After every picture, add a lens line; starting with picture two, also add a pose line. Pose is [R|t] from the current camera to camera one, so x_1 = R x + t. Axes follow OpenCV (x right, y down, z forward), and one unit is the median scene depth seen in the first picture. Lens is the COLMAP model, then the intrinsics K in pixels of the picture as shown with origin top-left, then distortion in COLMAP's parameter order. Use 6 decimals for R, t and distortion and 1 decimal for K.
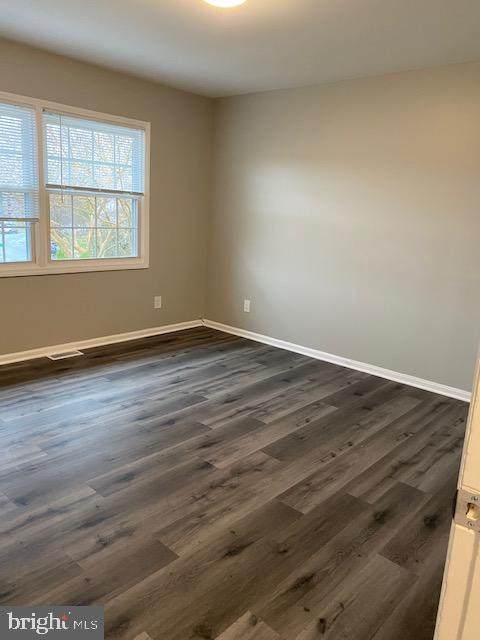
lens RADIAL K [[485.0, 0, 264.0], [0, 485.0, 328.8], [0, 0, 1]] dist [0.029997, -0.039194]
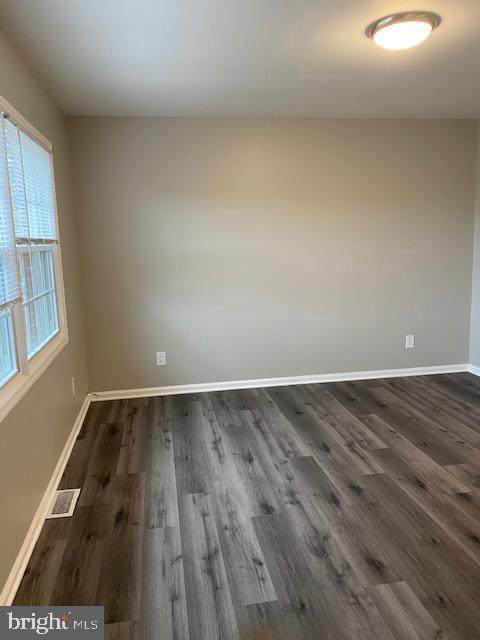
lens RADIAL K [[485.0, 0, 240.7], [0, 485.0, 318.6], [0, 0, 1]] dist [0.029997, -0.039194]
pose [[0.637054, -0.210906, 0.741404, -0.747353], [0.249792, 0.966421, 0.060283, -0.173704], [-0.729223, 0.146793, 0.668345, 0.415323]]
